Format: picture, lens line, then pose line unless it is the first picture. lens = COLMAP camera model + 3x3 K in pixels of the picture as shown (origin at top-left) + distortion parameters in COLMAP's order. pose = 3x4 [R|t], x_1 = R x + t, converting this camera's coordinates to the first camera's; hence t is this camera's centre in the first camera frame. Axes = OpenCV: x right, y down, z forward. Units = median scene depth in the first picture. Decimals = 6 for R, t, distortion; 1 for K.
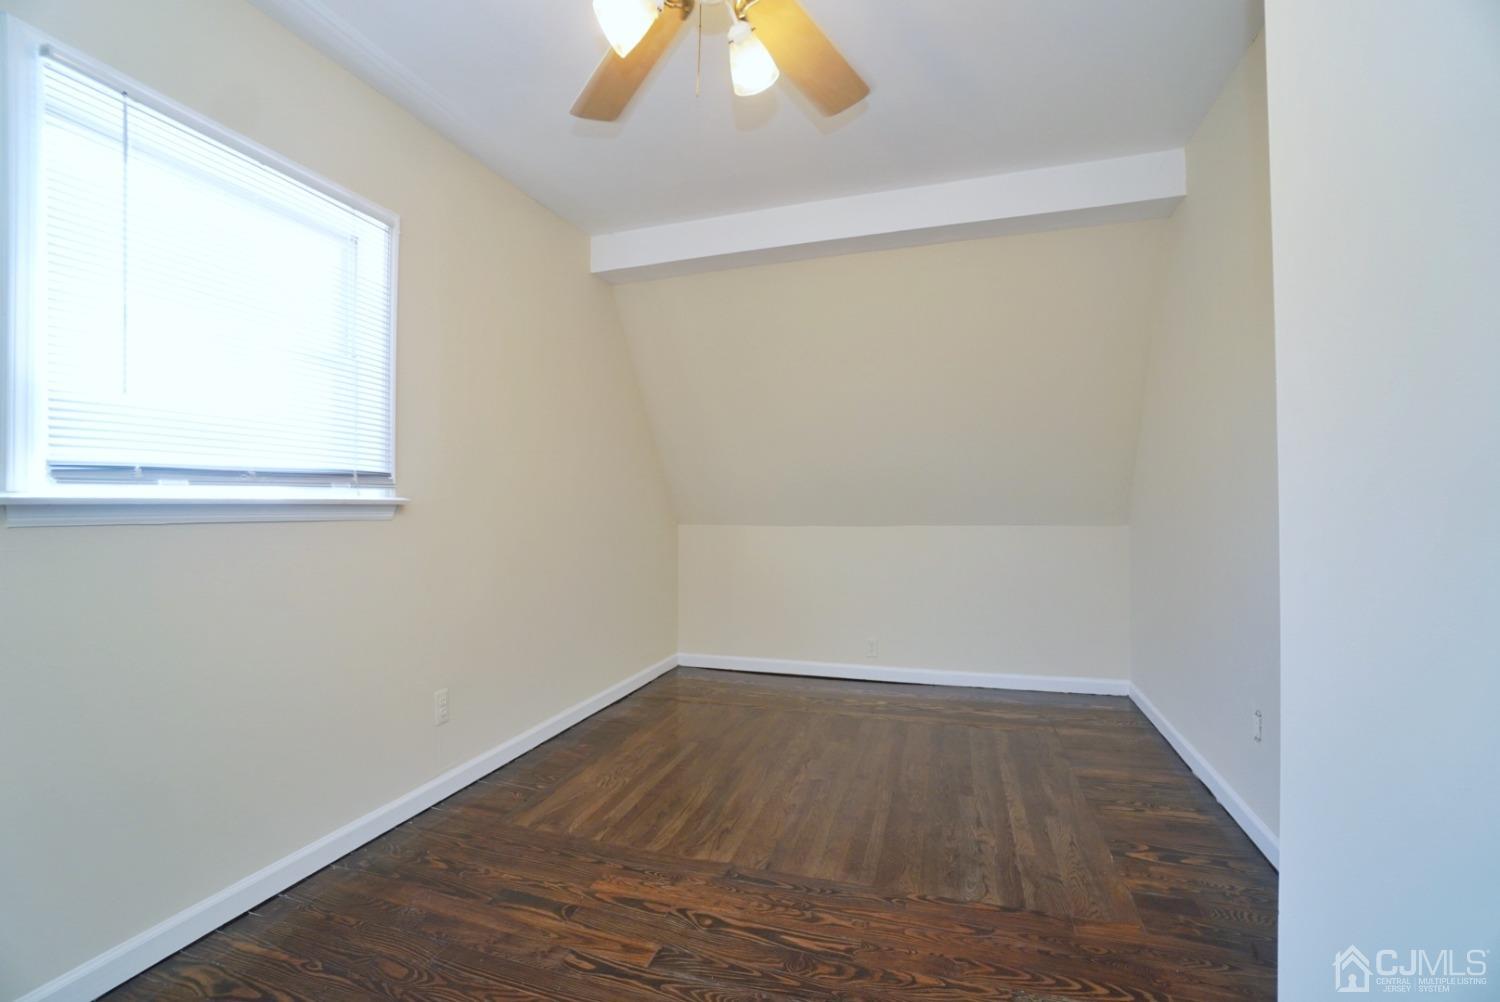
lens RADIAL K [[663.6, 0, 737.2], [0, 663.6, 499.8], [0, 0, 1]] dist [-0.060200, 0.021739]
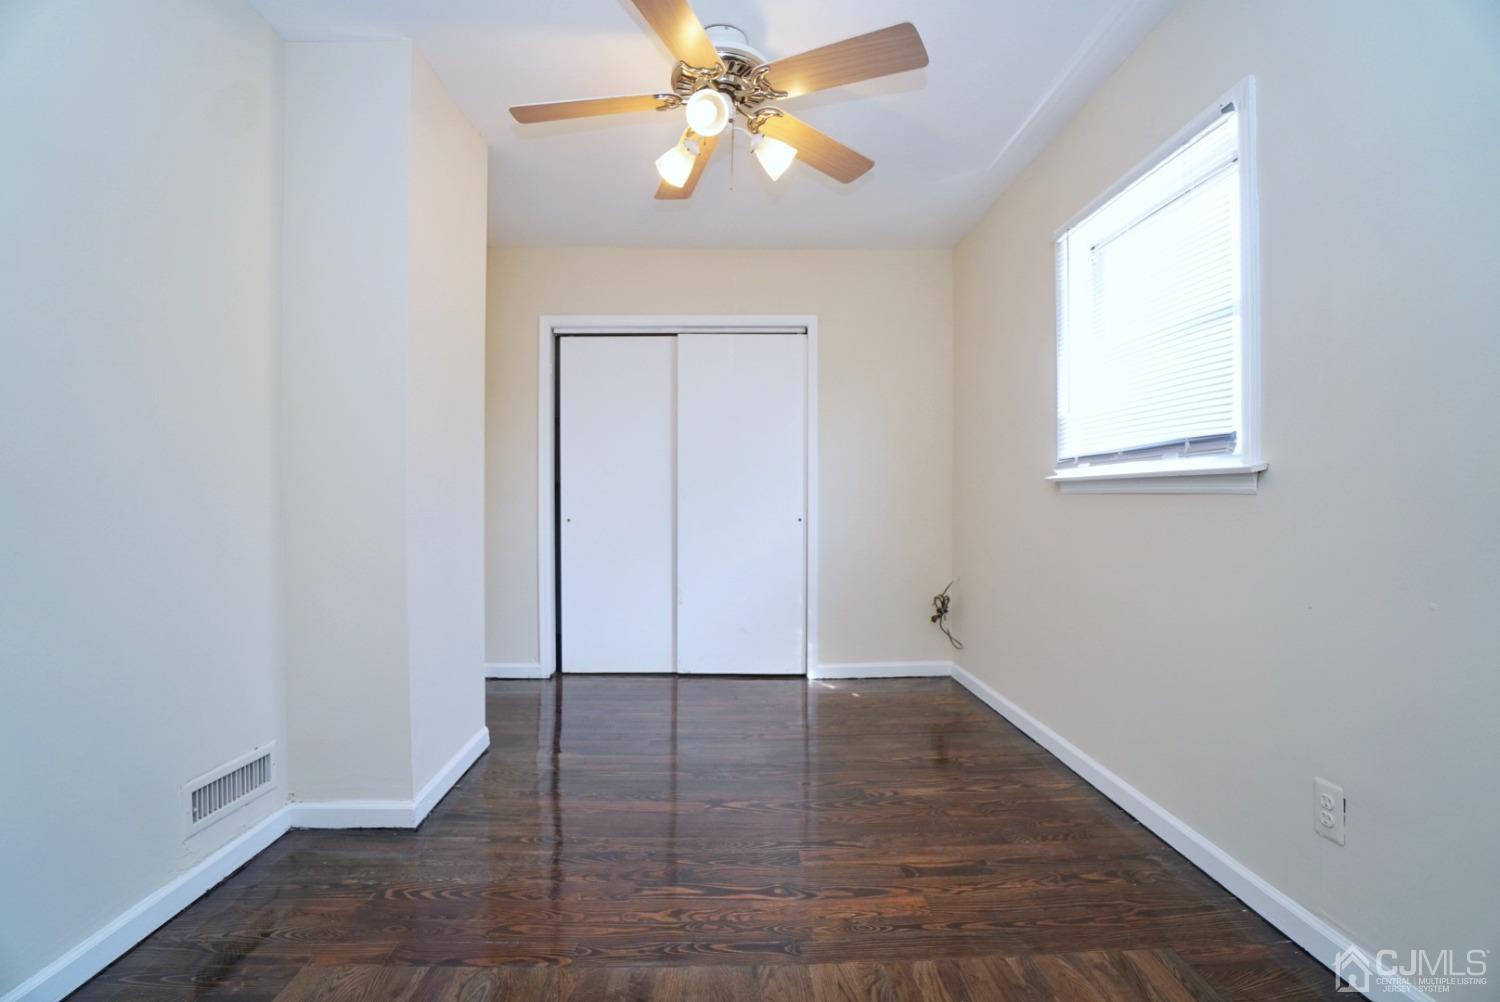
lens RADIAL K [[663.6, 0, 735.5], [0, 663.6, 498.7], [0, 0, 1]] dist [-0.060200, 0.021739]
pose [[-0.942209, 0.012301, -0.334799, 0.335917], [0.014035, 0.999898, -0.002761, 0.036974], [0.334731, -0.007300, -0.942285, 1.858143]]
